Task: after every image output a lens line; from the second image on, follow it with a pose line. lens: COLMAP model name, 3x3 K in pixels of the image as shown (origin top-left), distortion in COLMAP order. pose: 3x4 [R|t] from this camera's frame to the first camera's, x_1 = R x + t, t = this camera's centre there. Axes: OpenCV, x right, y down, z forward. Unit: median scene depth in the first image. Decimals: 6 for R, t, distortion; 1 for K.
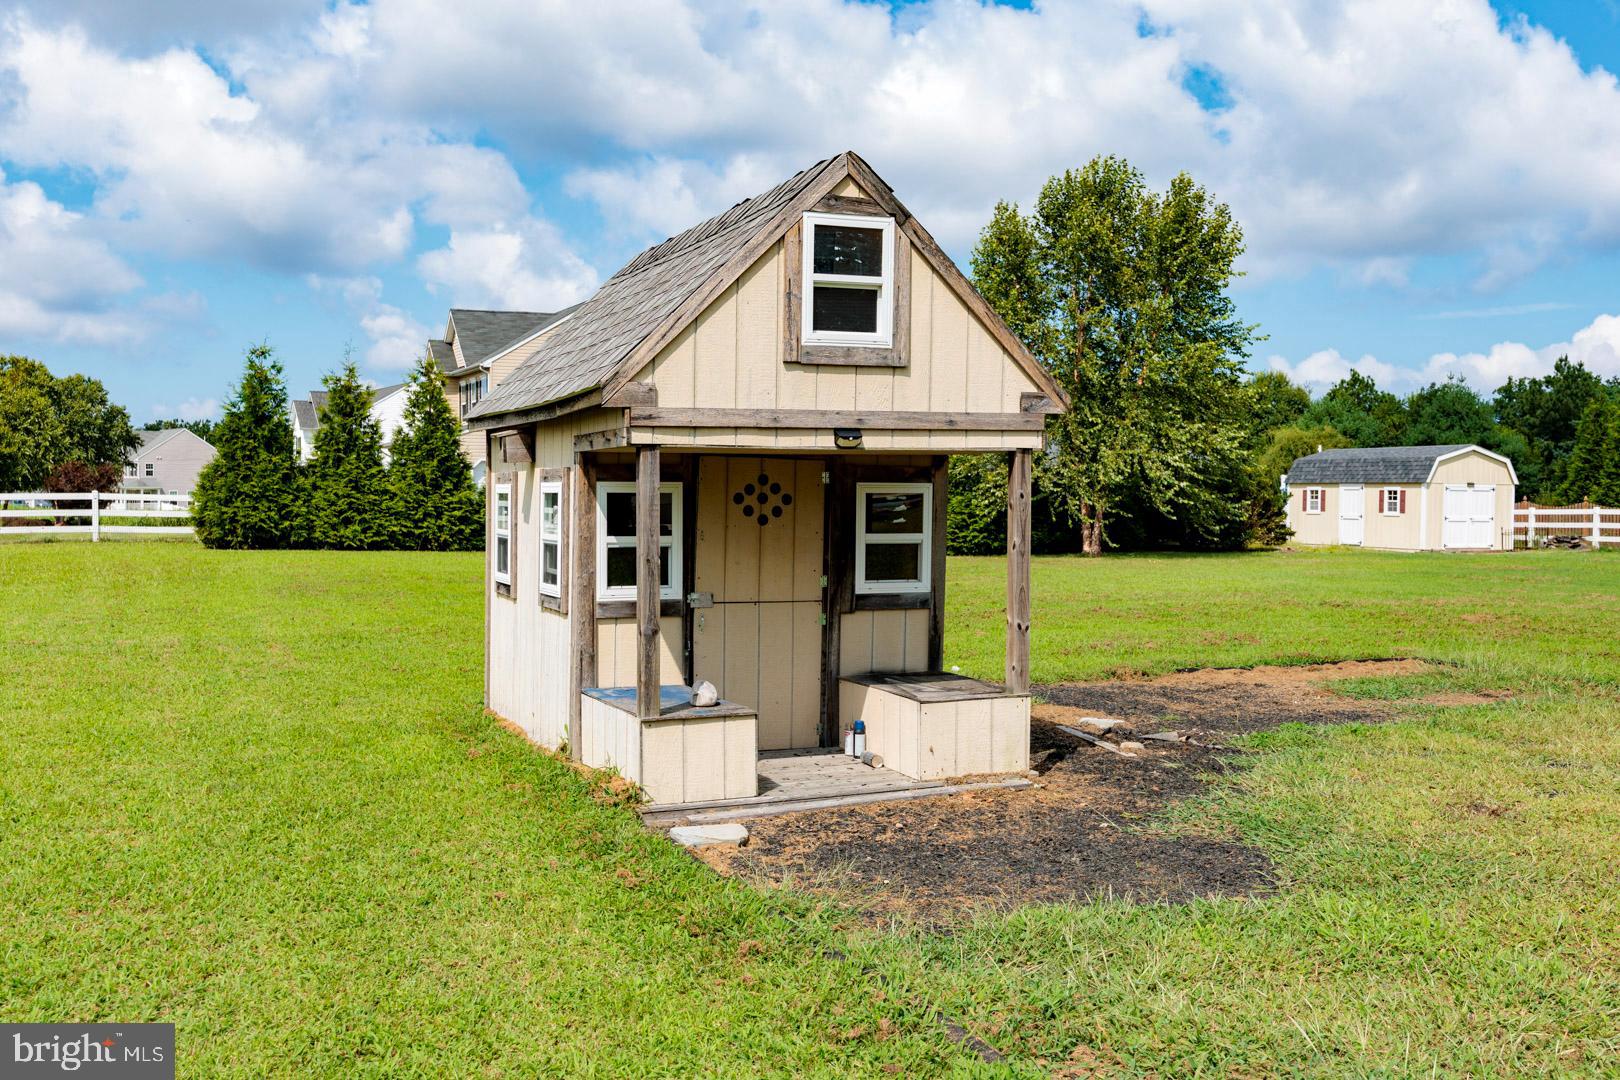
lens RADIAL K [[1515.2, 0, 810.0], [0, 1515.2, 540.0], [0, 0, 1]] dist [0.009587, 0.009987]
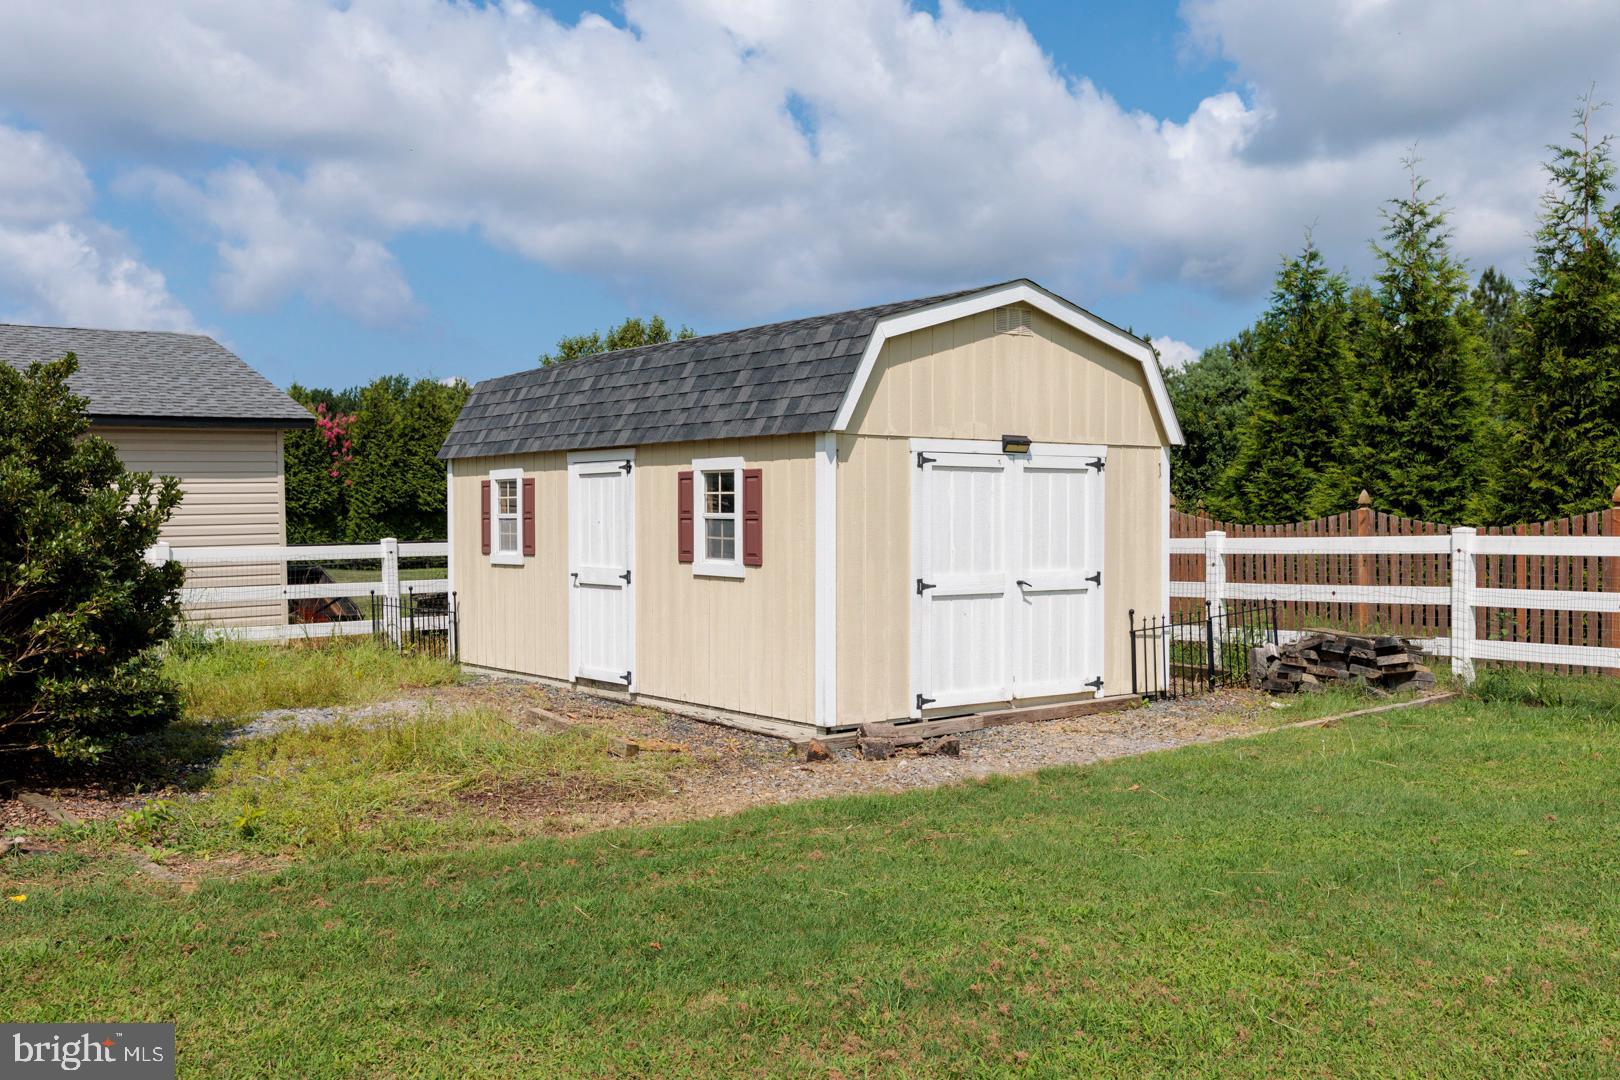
lens RADIAL K [[1515.2, 0, 810.0], [0, 1515.2, 540.0], [0, 0, 1]] dist [0.009587, 0.009987]
pose [[0.967101, -0.019971, 0.253606, 0.337122], [0.022032, 0.999743, -0.005290, -0.020258], [-0.253435, 0.010703, 0.967293, 0.763875]]
